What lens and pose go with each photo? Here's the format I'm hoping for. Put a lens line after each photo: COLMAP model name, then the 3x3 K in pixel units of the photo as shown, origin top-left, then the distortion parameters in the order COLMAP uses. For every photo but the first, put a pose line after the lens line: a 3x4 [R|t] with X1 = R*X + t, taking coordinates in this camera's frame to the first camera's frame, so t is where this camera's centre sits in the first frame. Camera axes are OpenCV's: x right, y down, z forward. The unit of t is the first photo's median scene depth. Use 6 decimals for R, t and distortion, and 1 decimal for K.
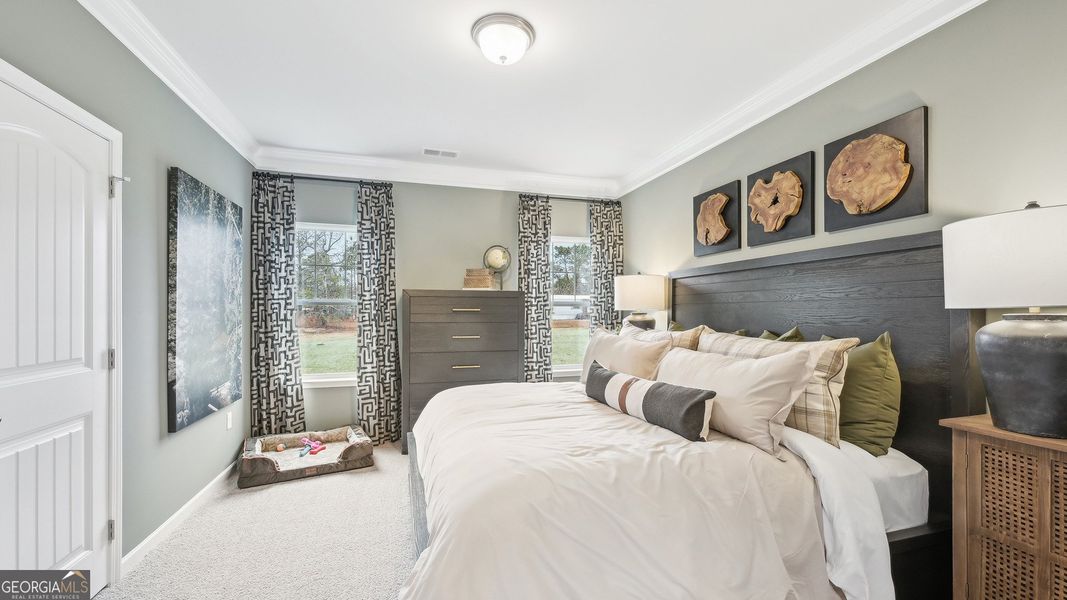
lens RADIAL K [[431.3, 0, 532.4], [0, 431.3, 310.7], [0, 0, 1]] dist [-0.008333, -0.000559]
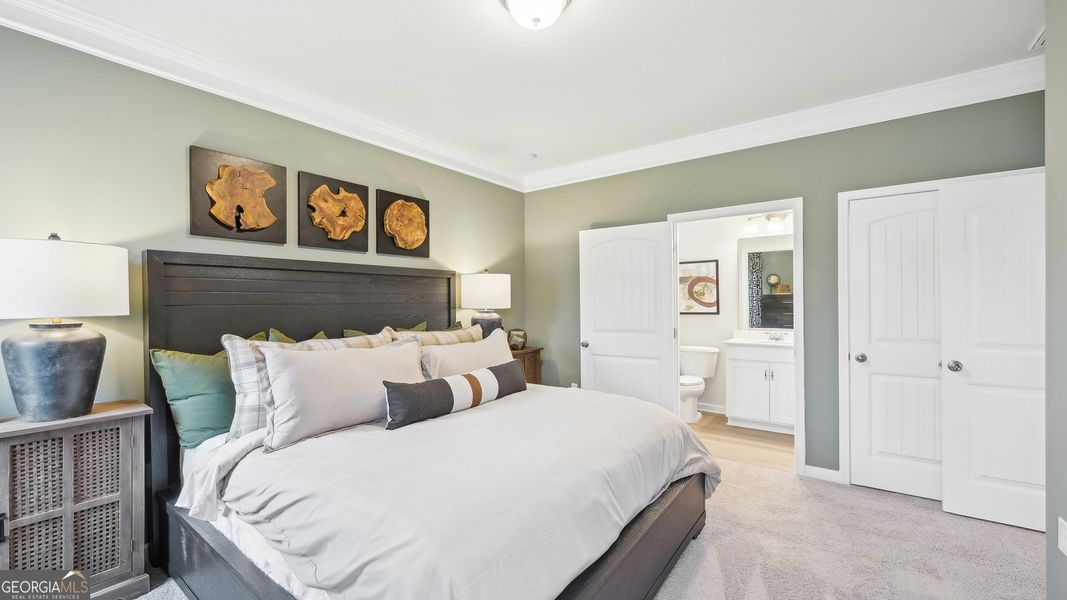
lens RADIAL K [[431.3, 0, 533.6], [0, 431.3, 303.2], [0, 0, 1]] dist [-0.008333, -0.000559]
pose [[-0.585563, 0.013301, 0.810517, -0.451682], [0.009347, 0.999910, -0.009657, -0.005853], [-0.810573, 0.001921, -0.585635, 0.907807]]
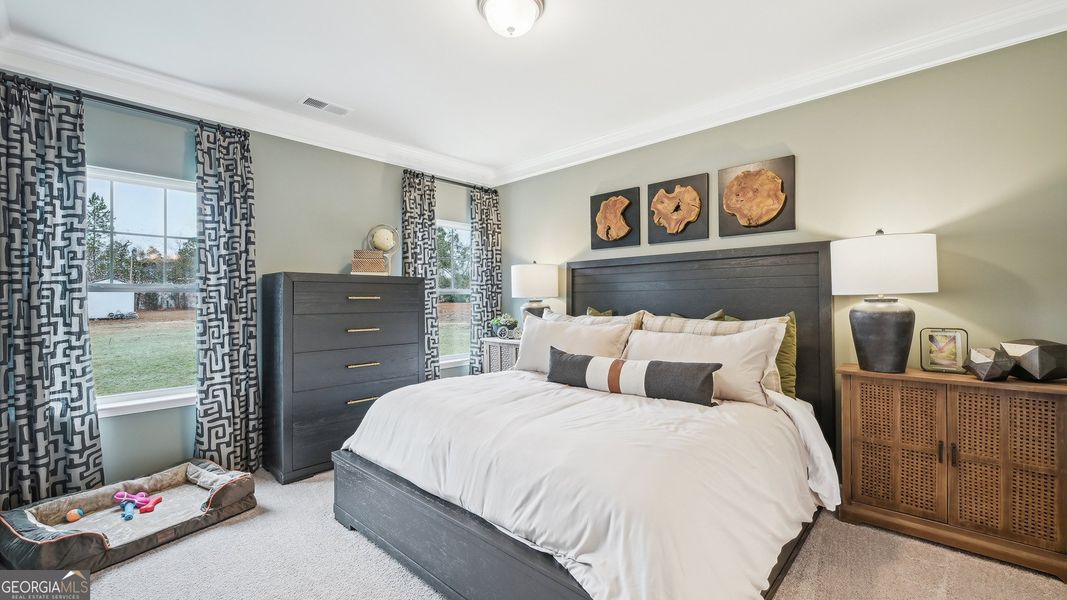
lens RADIAL K [[431.3, 0, 534.6], [0, 431.3, 298.6], [0, 0, 1]] dist [-0.008333, -0.000559]
pose [[0.861277, -0.005221, 0.508109, -0.304332], [0.005560, 0.999984, 0.000850, 0.000353], [-0.508106, 0.002093, 0.861292, 0.102860]]
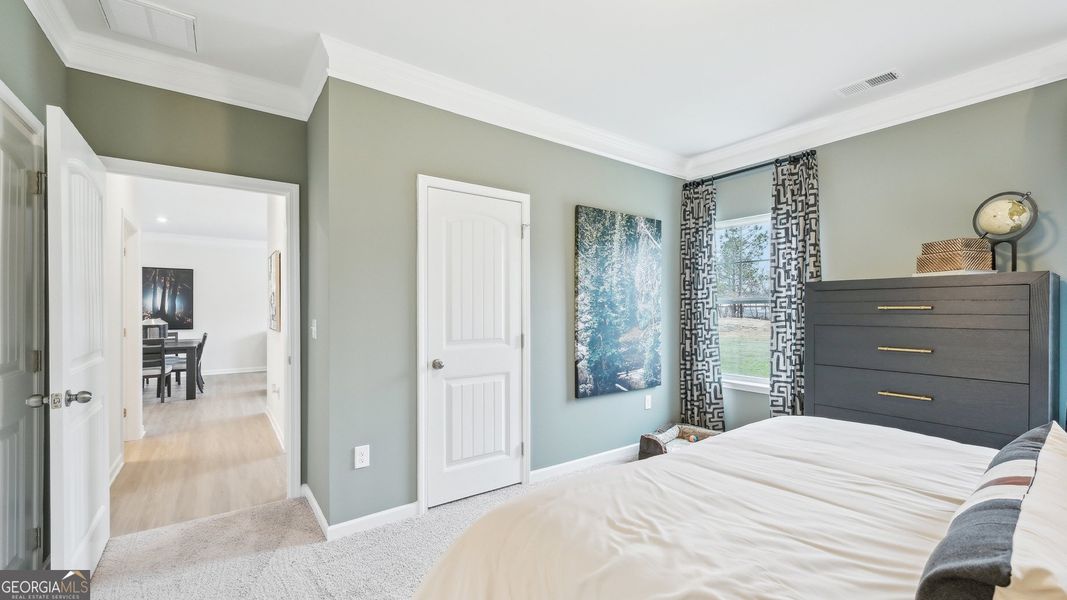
lens RADIAL K [[431.3, 0, 535.7], [0, 431.3, 314.2], [0, 0, 1]] dist [-0.008333, -0.000559]
pose [[0.330439, 0.006921, -0.943802, 0.279186], [0.002109, 0.999965, 0.008071, 0.001553], [0.943825, -0.004657, 0.330413, 0.273510]]
